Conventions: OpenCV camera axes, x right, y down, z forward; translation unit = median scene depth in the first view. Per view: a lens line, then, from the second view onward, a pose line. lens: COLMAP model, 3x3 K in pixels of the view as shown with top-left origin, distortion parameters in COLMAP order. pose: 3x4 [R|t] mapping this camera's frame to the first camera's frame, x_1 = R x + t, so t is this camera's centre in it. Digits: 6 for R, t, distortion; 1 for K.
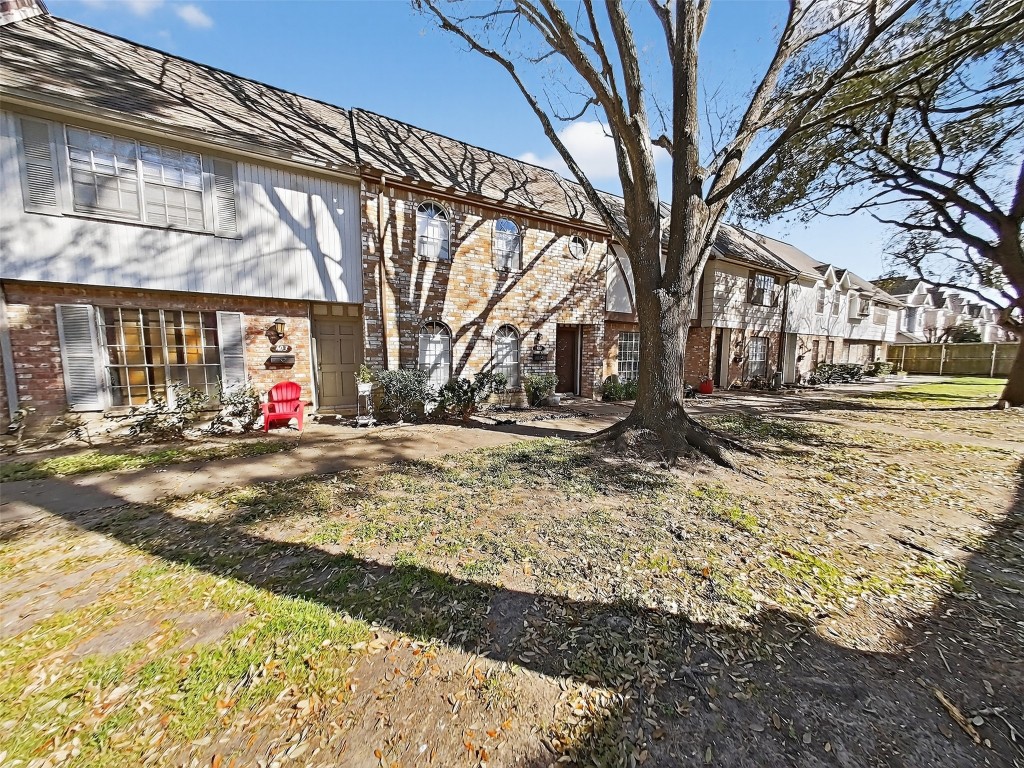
lens RADIAL K [[321.8, 0, 512.0], [0, 321.8, 384.0], [0, 0, 1]] dist [-0.000618, -0.000021]
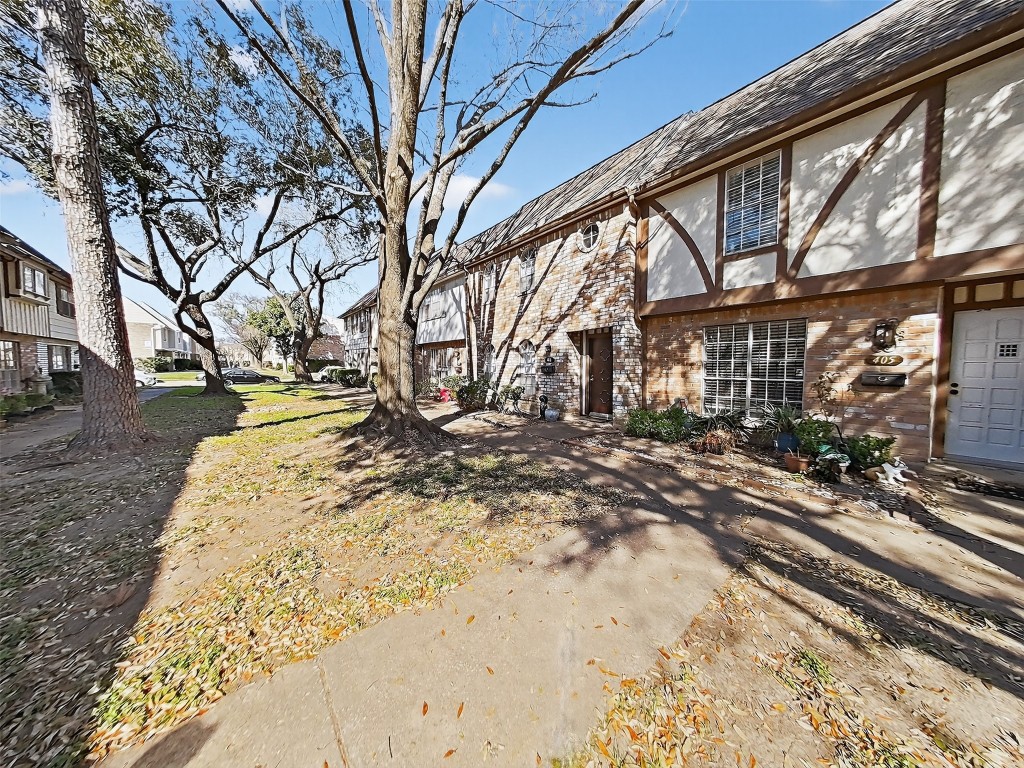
lens RADIAL K [[321.8, 0, 512.0], [0, 321.8, 384.0], [0, 0, 1]] dist [-0.000618, -0.000021]
pose [[0.213929, 0.087456, -0.972927, 1.187911], [-0.023834, 0.996155, 0.084303, -0.123670], [0.976558, 0.005154, 0.215191, 0.719618]]
